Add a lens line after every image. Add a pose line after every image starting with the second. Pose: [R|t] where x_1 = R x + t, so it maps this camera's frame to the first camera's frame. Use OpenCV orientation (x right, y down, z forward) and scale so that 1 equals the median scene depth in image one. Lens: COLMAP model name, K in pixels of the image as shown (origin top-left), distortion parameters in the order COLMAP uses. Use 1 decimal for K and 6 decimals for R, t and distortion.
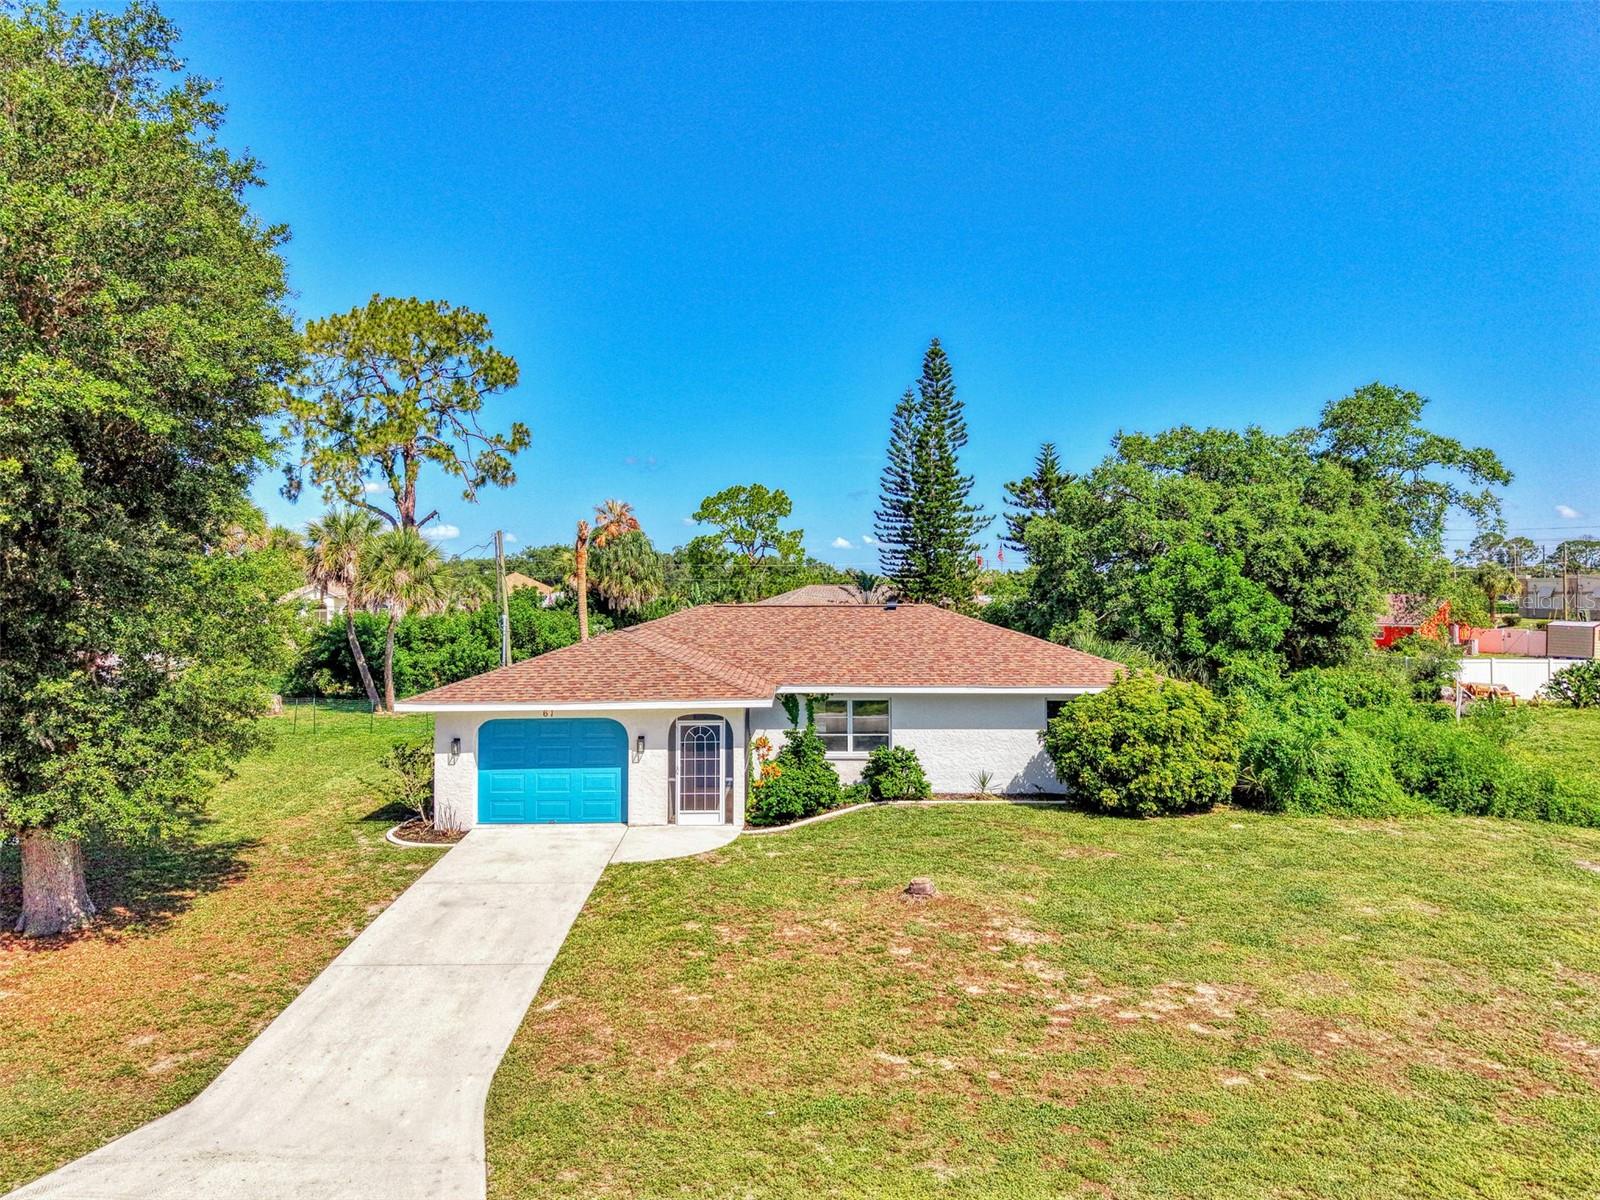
lens RADIAL K [[1109.7, 0, 801.9], [0, 1109.7, 556.3], [0, 0, 1]] dist [-0.002013, 0.004083]
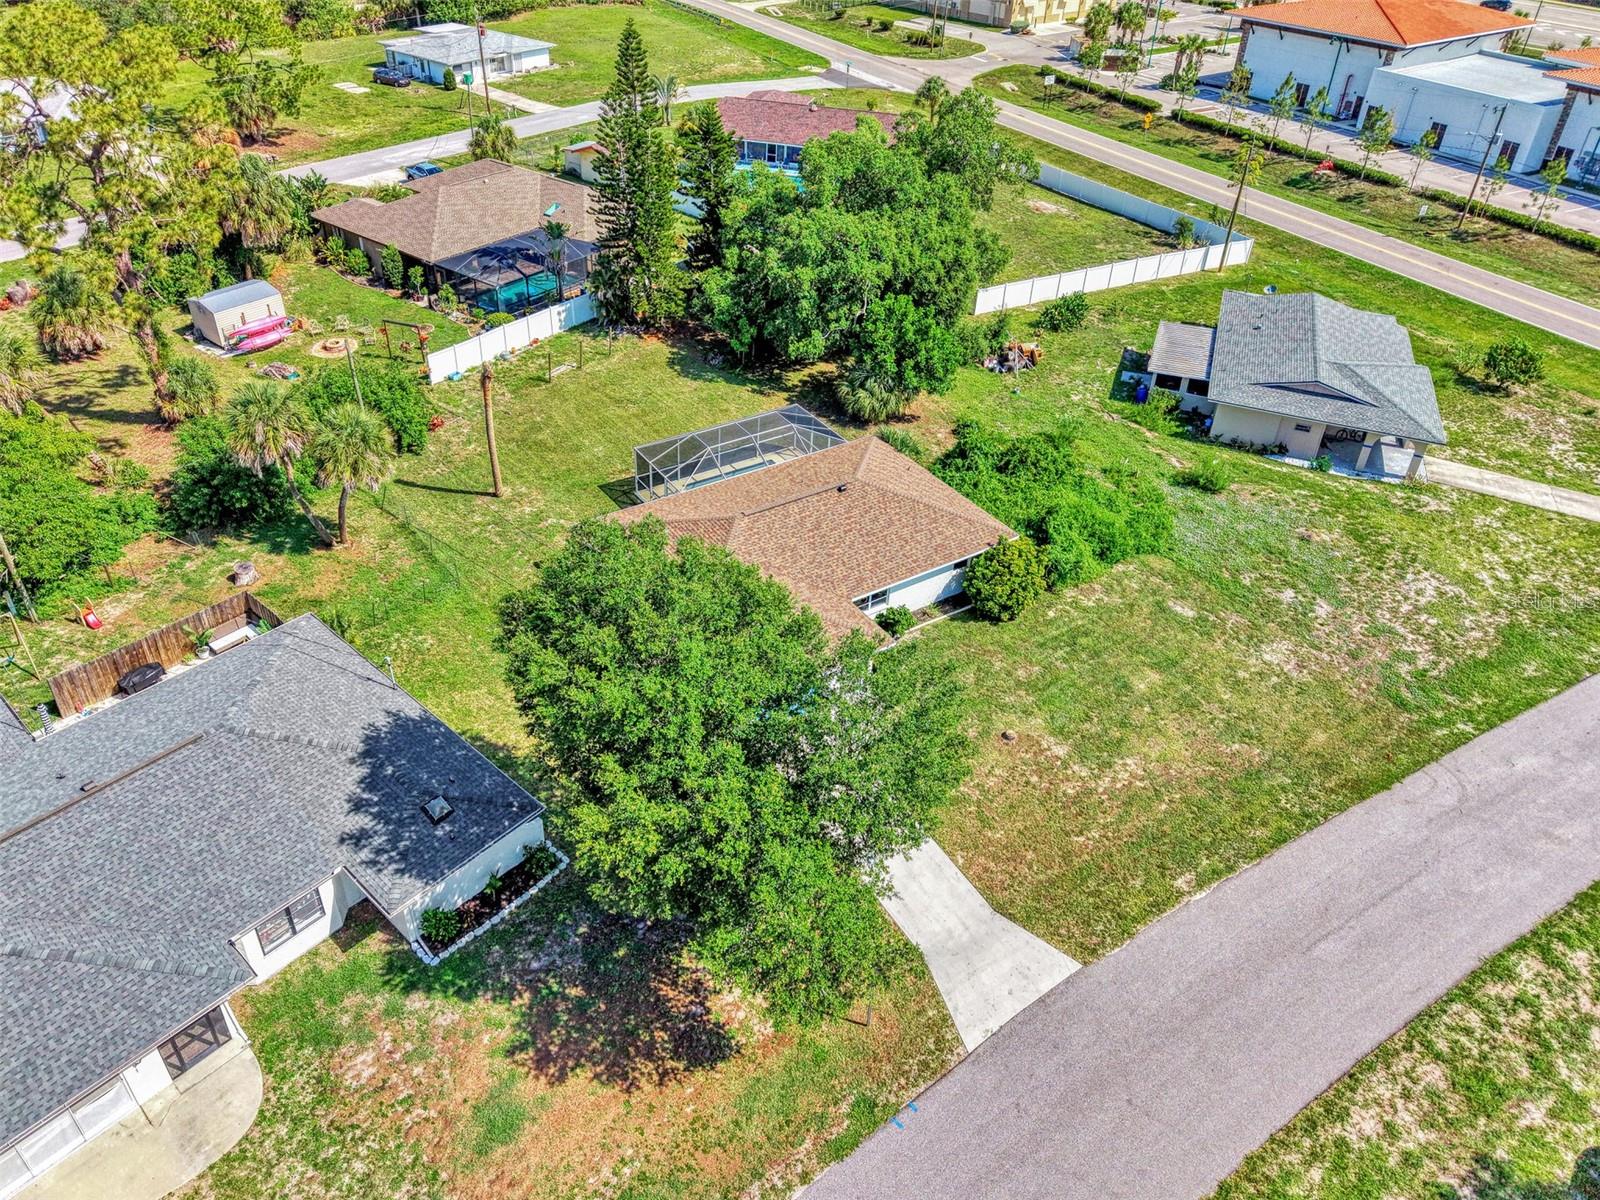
lens RADIAL K [[1072.7, 0, 784.1], [0, 1072.7, 595.2], [0, 0, 1]] dist [0.008564, -0.004806]
pose [[0.834128, -0.305659, 0.459133, -1.003989], [-0.057358, 0.779828, 0.623360, -1.069806], [-0.548580, -0.546297, 0.632945, -0.030404]]
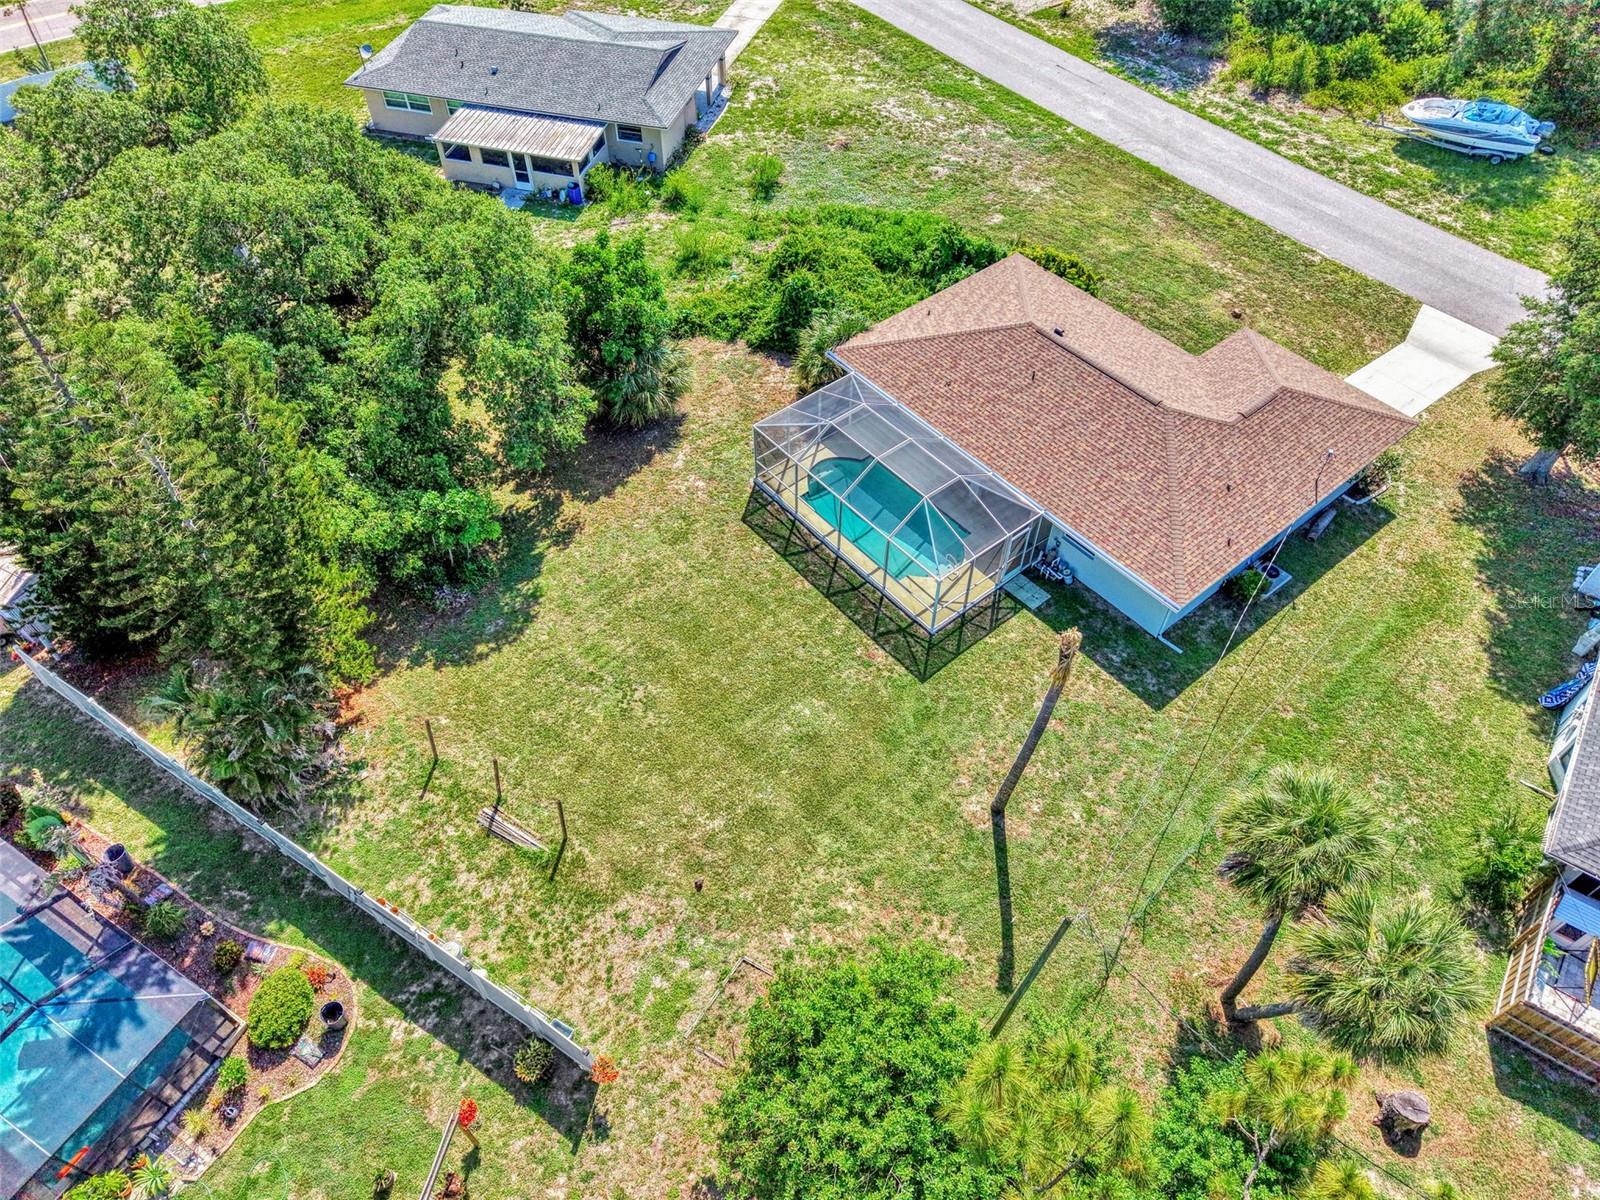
lens RADIAL K [[1082.2, 0, 814.3], [0, 1082.2, 571.1], [0, 0, 1]] dist [0.044706, -0.056553]
pose [[-0.641495, -0.574917, 0.507891, -0.764721], [-0.030387, 0.680594, 0.732030, -0.963603], [-0.766525, 0.454161, -0.454068, 2.623821]]
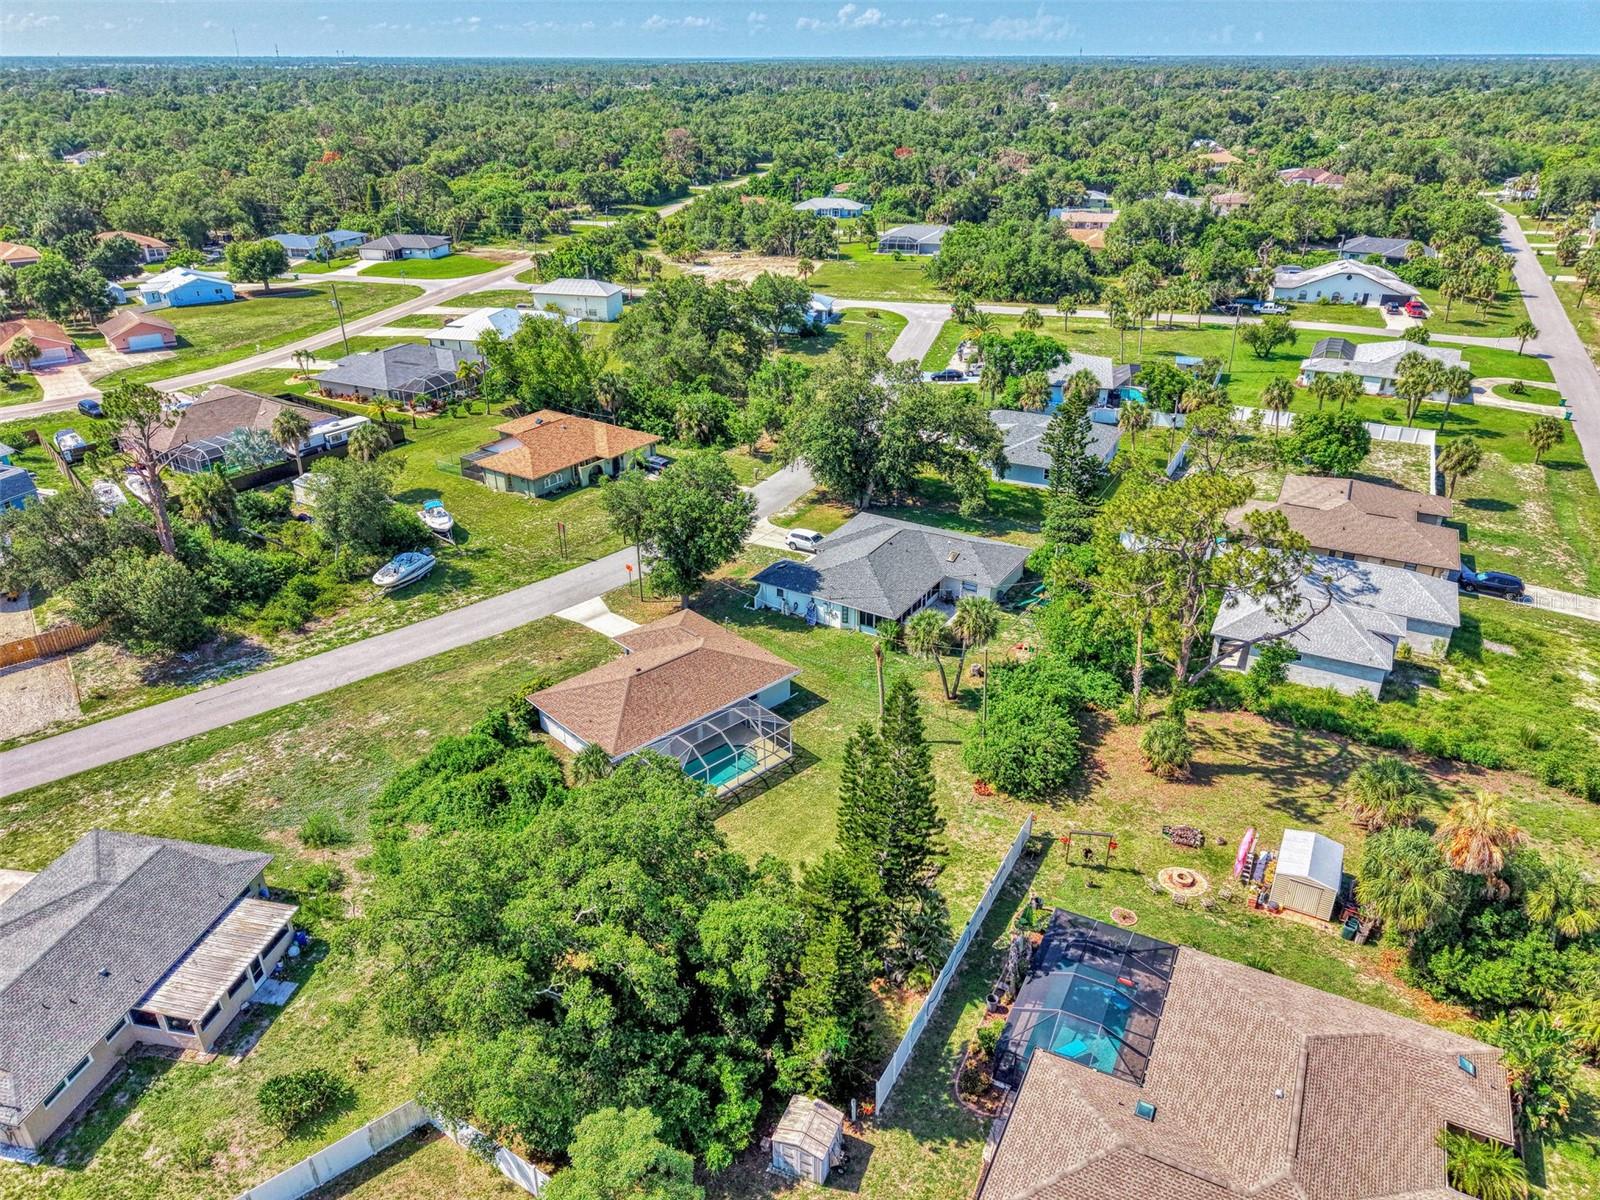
lens RADIAL K [[1072.7, 0, 784.1], [0, 1072.7, 595.2], [0, 0, 1]] dist [0.008564, -0.004806]
pose [[-0.736389, 0.307464, -0.602658, 1.721176], [0.031961, 0.905586, 0.422958, -1.558490], [0.675803, 0.292200, -0.676690, 3.850510]]
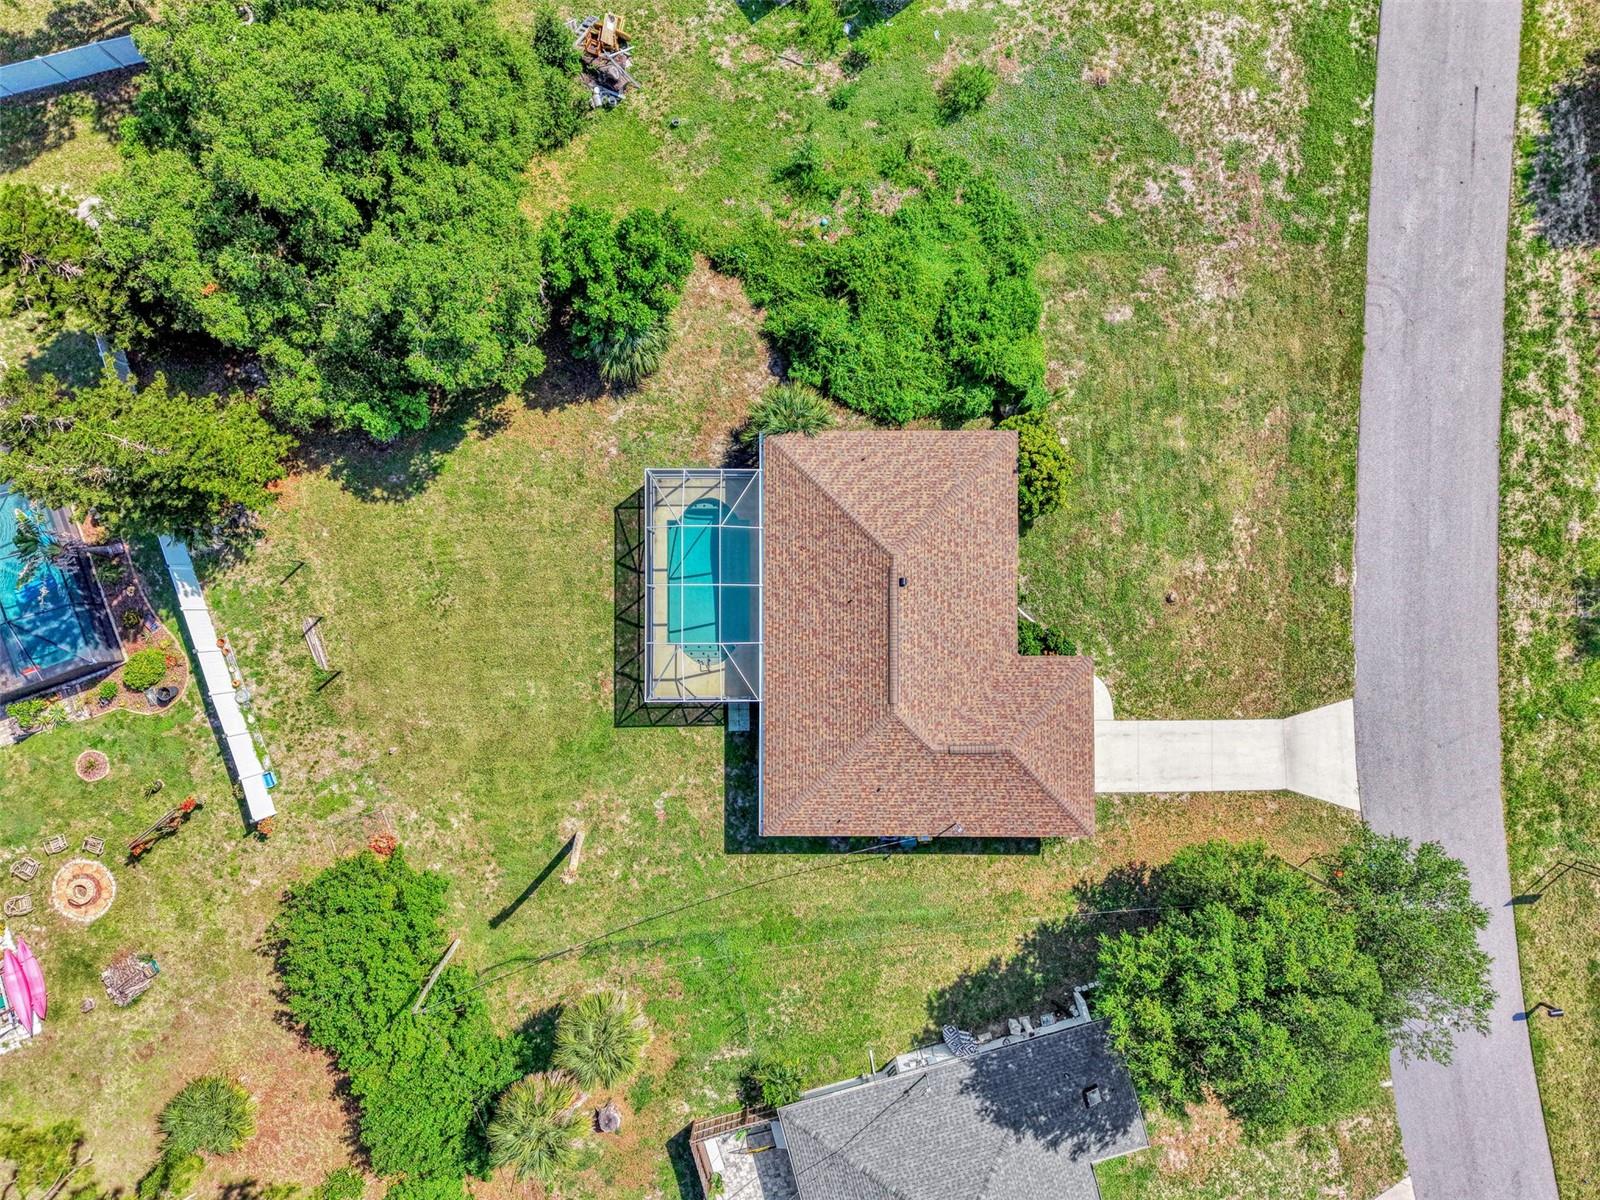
lens RADIAL K [[1072.7, 0, 784.1], [0, 1072.7, 595.2], [0, 0, 1]] dist [0.008564, -0.004806]
pose [[-0.000946, -0.999841, 0.017816, 0.050864], [-0.053507, 0.017841, 0.998408, -1.819416], [-0.998567, -0.000009, -0.053515, 1.654451]]
